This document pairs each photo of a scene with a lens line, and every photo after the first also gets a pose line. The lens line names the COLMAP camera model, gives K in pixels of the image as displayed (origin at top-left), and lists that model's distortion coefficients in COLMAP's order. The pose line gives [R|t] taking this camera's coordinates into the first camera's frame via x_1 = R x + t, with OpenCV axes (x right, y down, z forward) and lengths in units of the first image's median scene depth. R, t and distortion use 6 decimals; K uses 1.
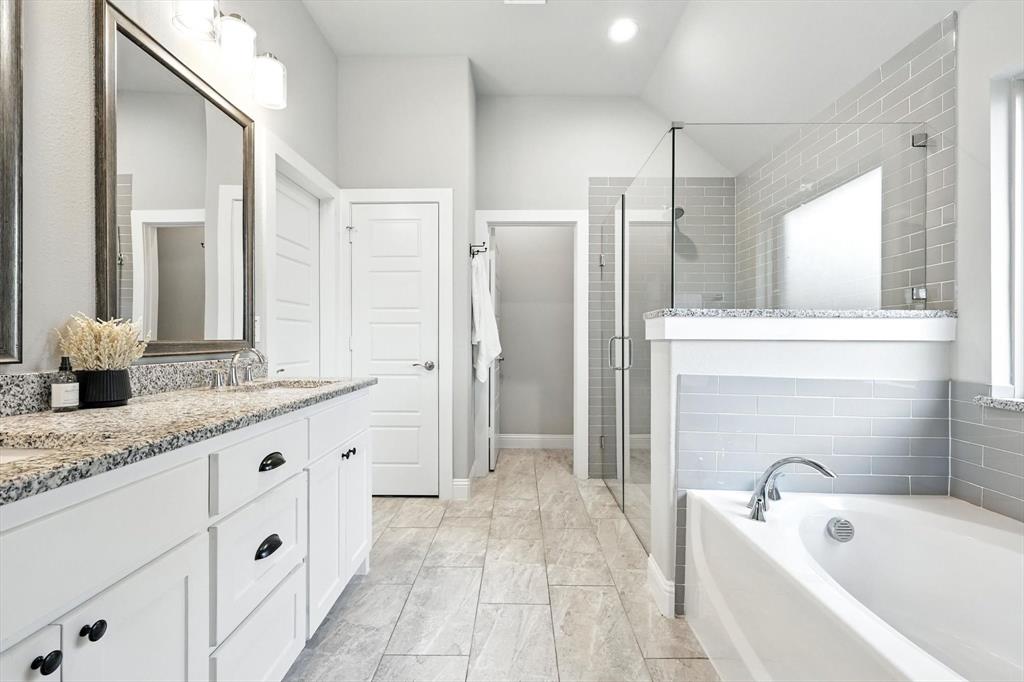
lens RADIAL K [[453.0, 0, 511.4], [0, 453.0, 341.4], [0, 0, 1]] dist [0.000607, -0.001253]
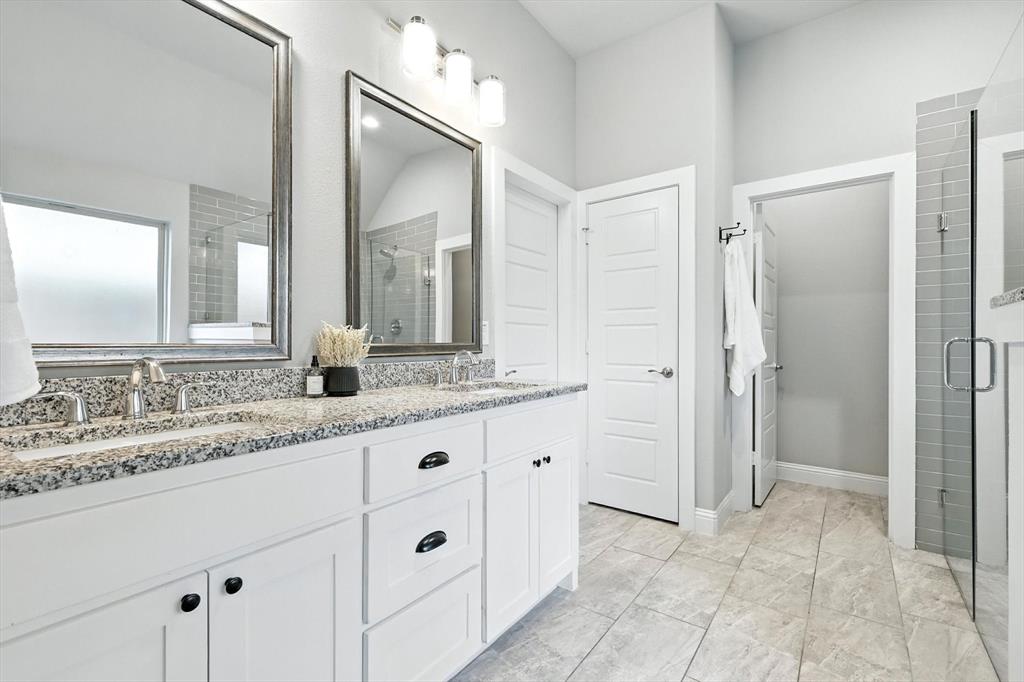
lens RADIAL K [[453.0, 0, 506.1], [0, 453.0, 343.4], [0, 0, 1]] dist [0.000607, -0.001253]
pose [[0.806489, 0.001379, -0.591248, 0.116132], [-0.003106, 0.999993, -0.001904, -0.000199], [0.591241, 0.003372, 0.806488, 0.143084]]
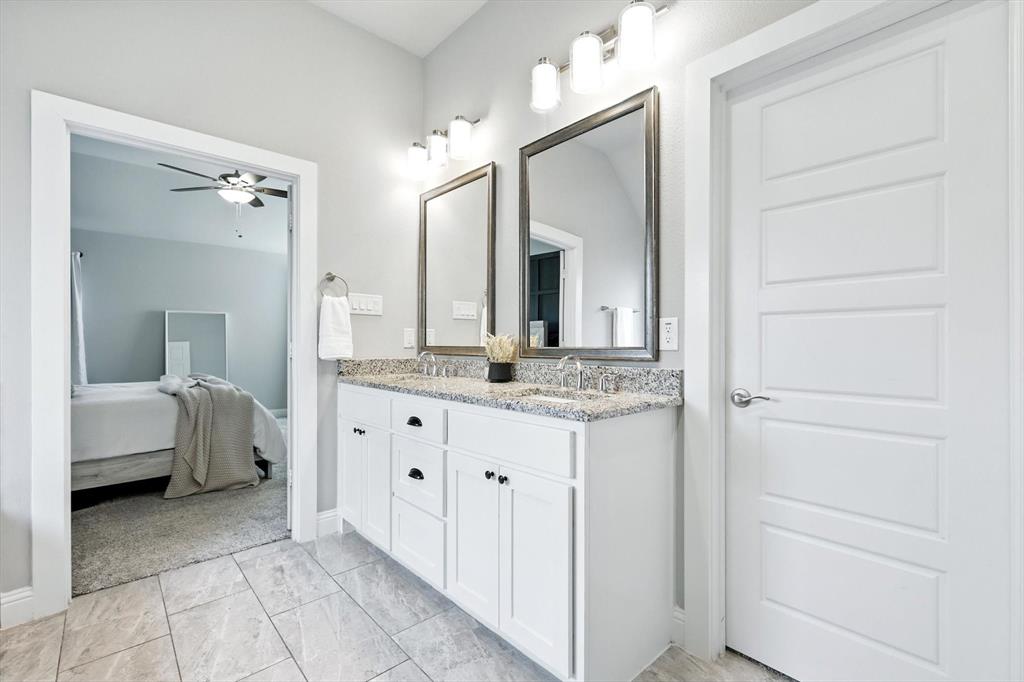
lens RADIAL K [[453.0, 0, 515.0], [0, 453.0, 337.8], [0, 0, 1]] dist [0.000607, -0.001253]
pose [[-0.730187, -0.012166, -0.683139, 0.170624], [-0.005987, 0.999917, -0.011408, -0.009030], [0.683221, -0.004240, -0.730200, 1.316090]]
